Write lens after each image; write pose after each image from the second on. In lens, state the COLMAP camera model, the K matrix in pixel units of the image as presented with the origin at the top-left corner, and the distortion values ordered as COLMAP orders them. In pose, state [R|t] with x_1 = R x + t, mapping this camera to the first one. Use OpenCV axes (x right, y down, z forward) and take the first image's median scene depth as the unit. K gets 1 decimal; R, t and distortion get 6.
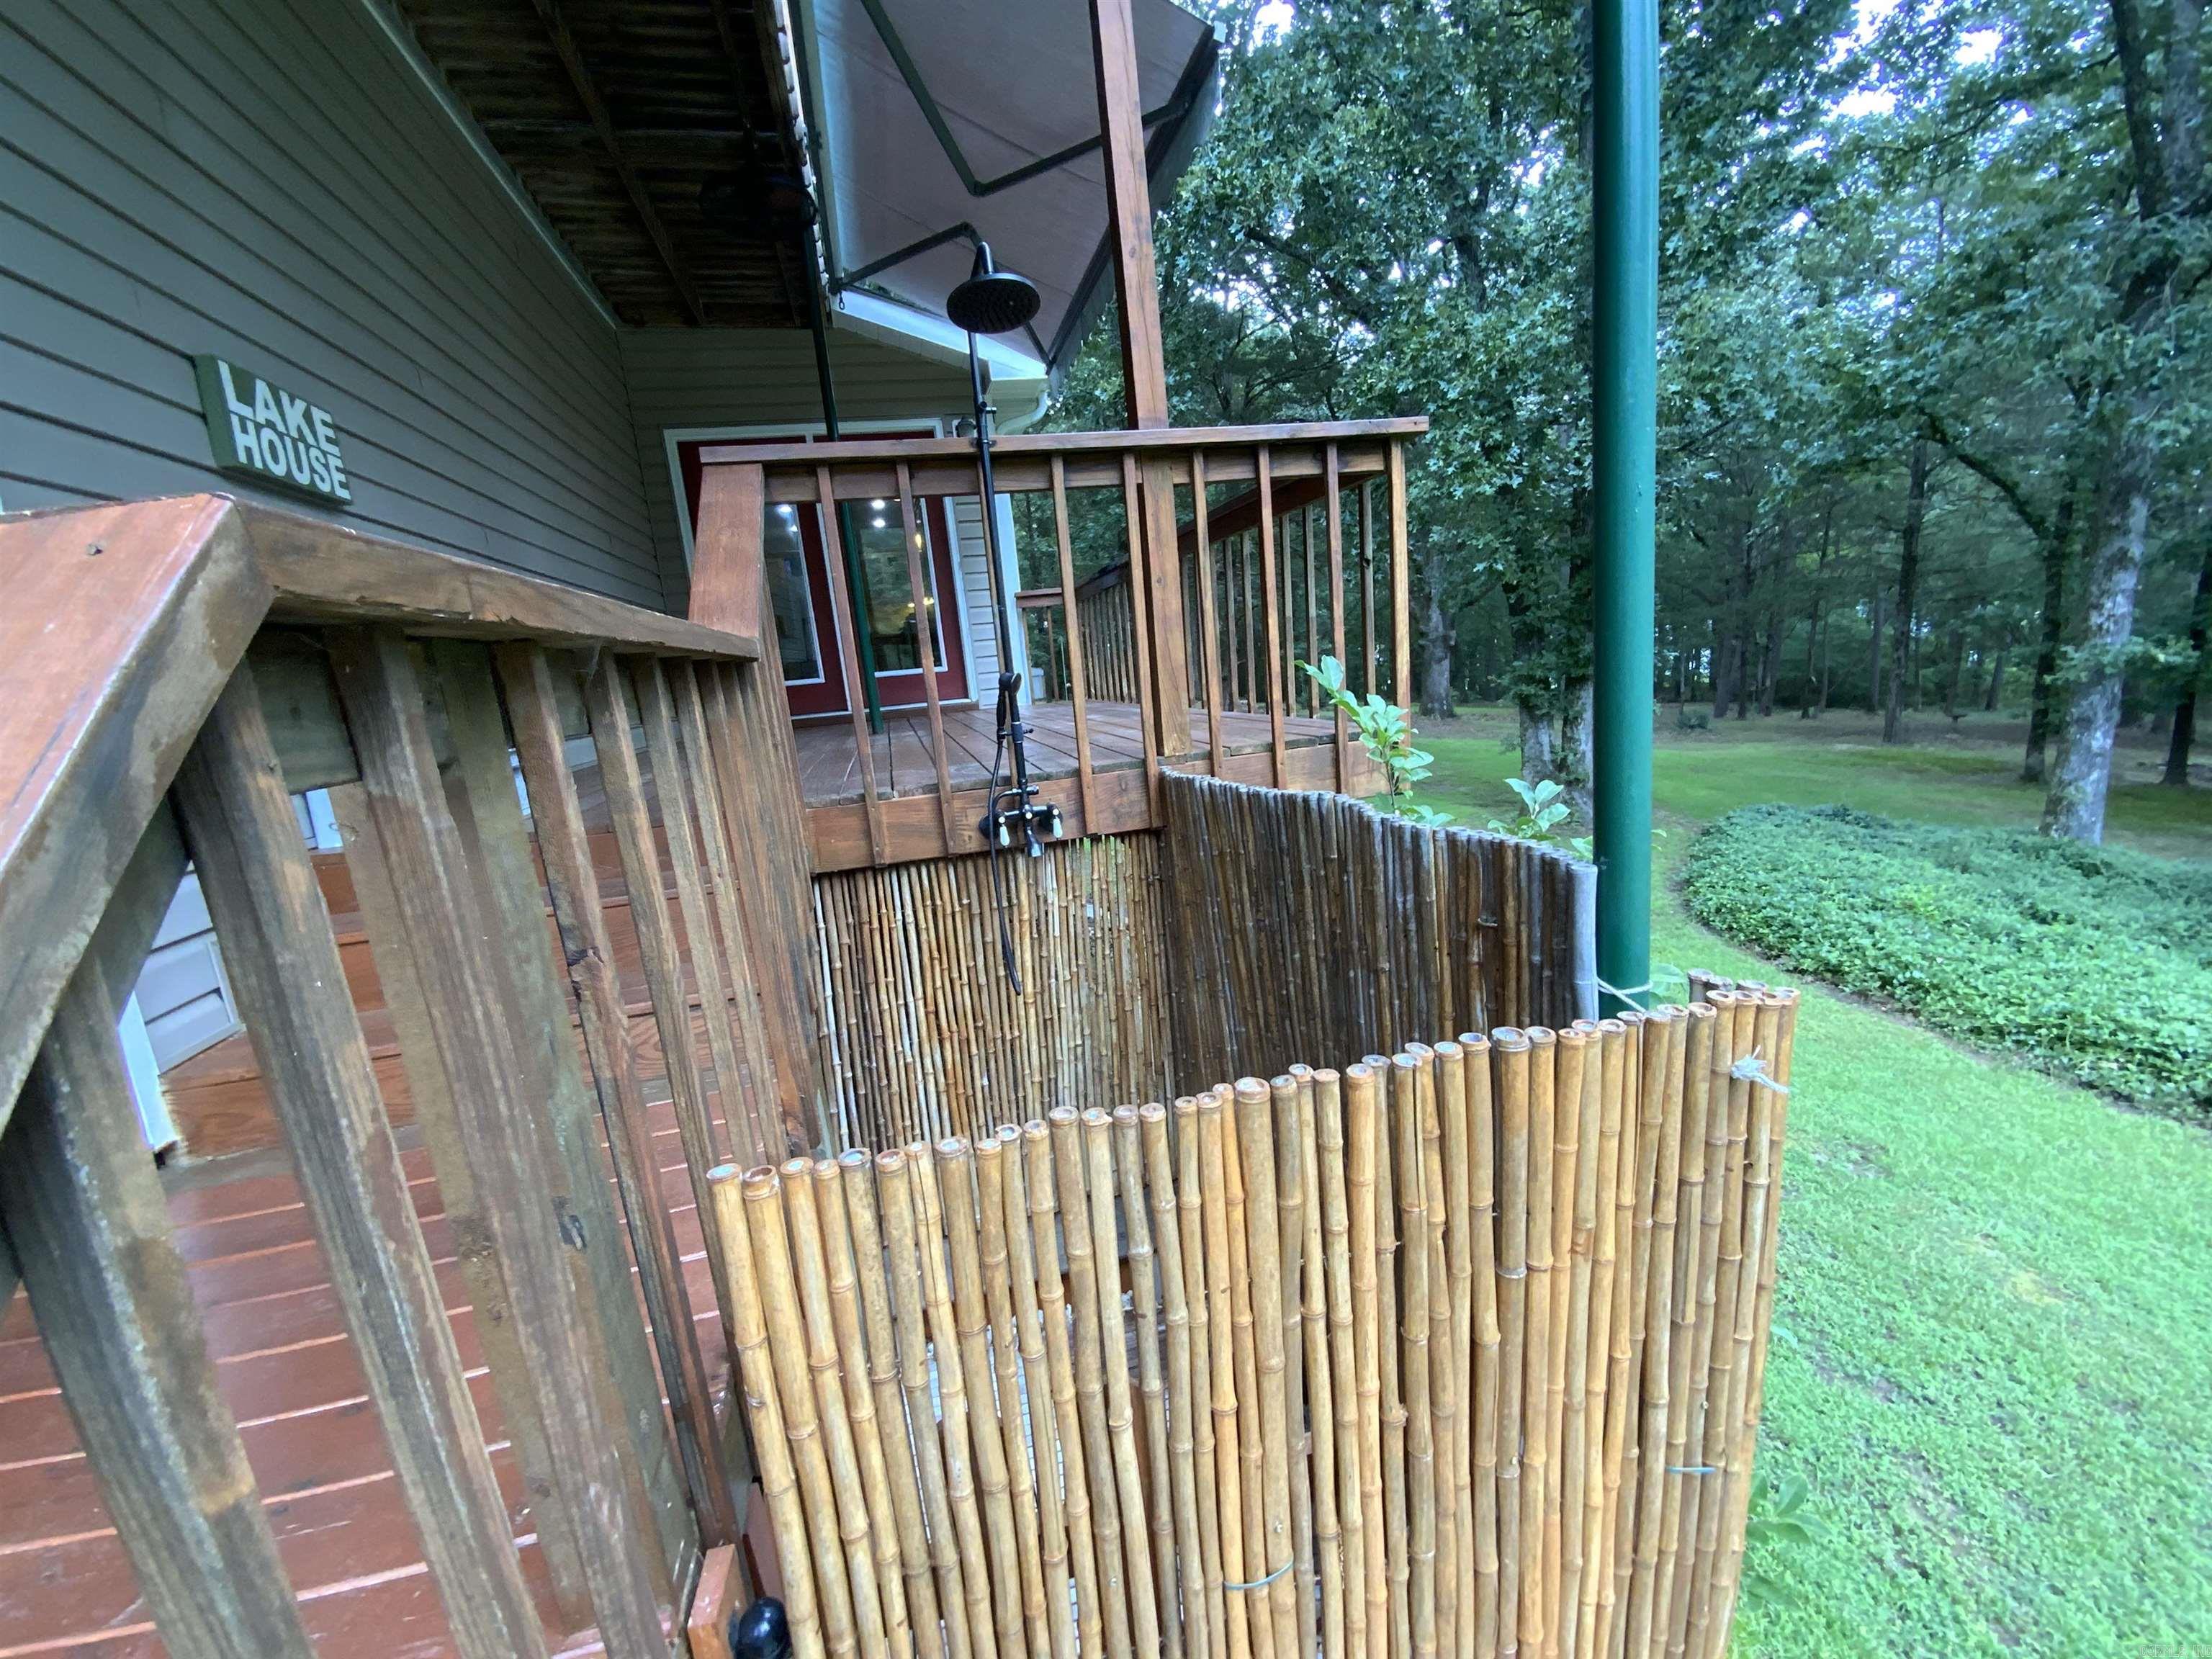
lens RADIAL K [[895.1, 0, 1101.6], [0, 895.1, 826.6], [0, 0, 1]] dist [0.032634, -0.024867]
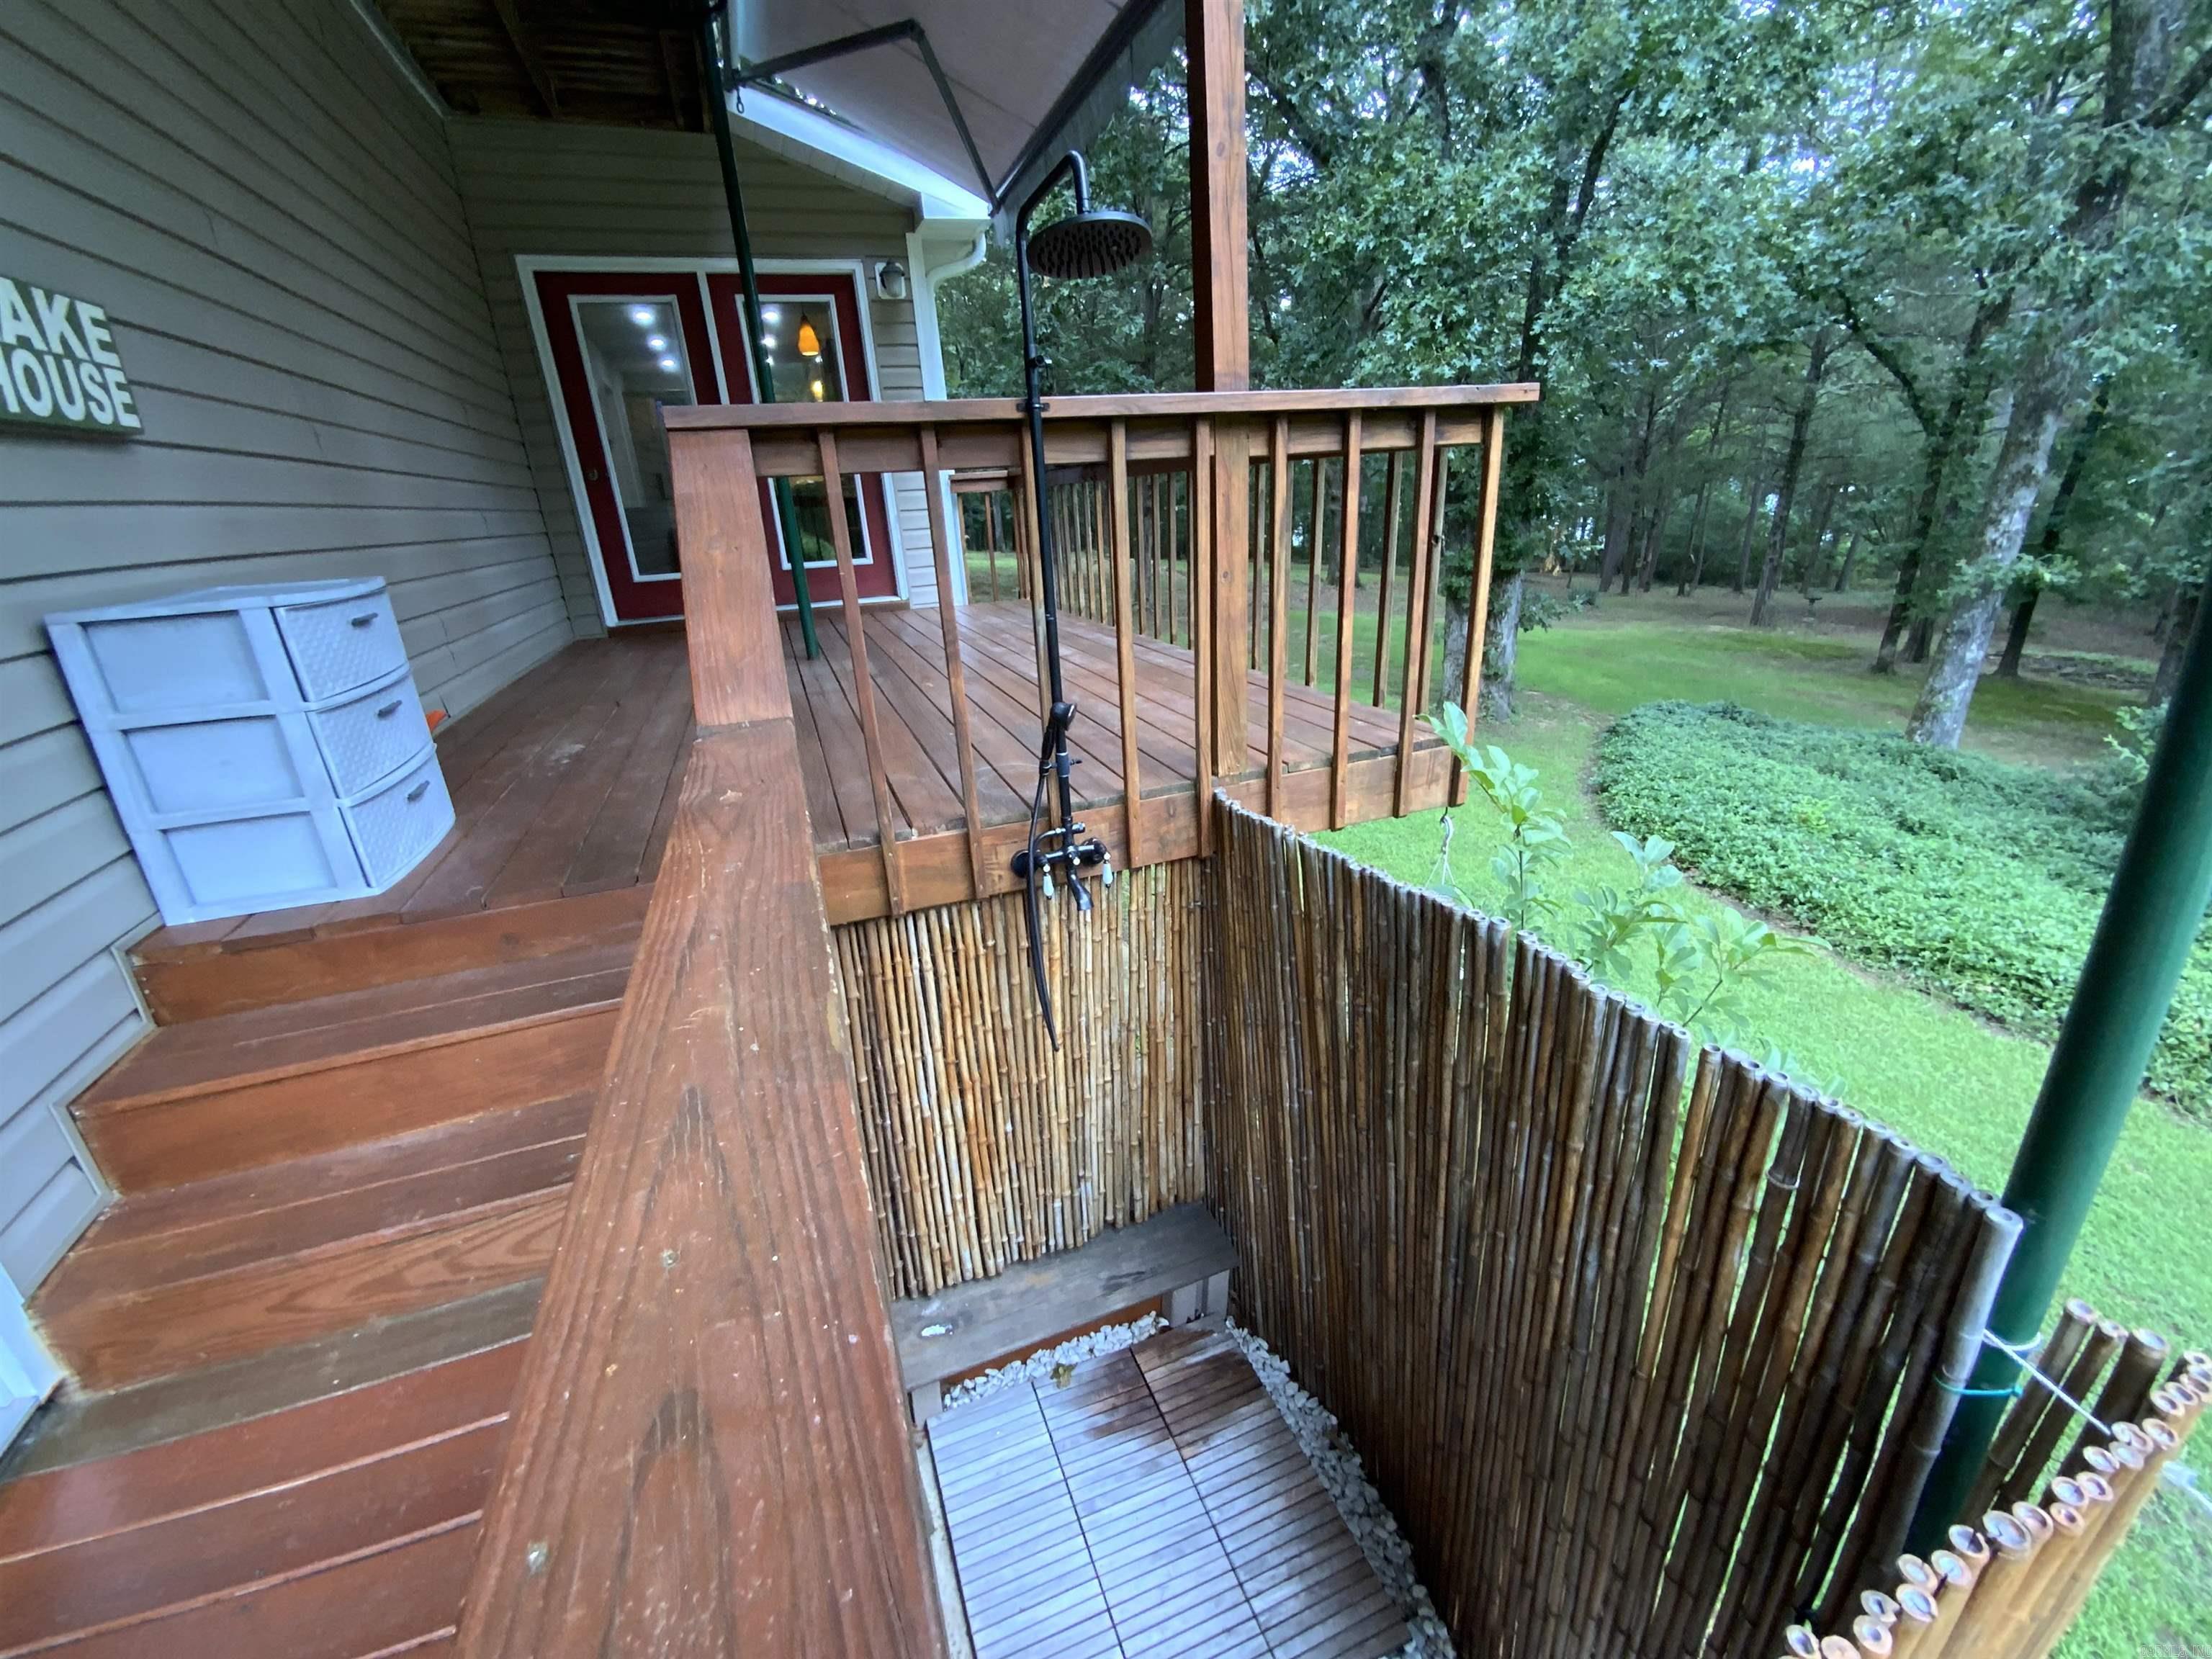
lens RADIAL K [[902.0, 0, 1108.1], [0, 902.0, 835.3], [0, 0, 1]] dist [0.027733, -0.022637]
pose [[0.992742, -0.004978, 0.120158, -0.061540], [-0.014564, 0.986813, 0.161208, -0.070385], [-0.119376, -0.161788, 0.979578, 0.060680]]
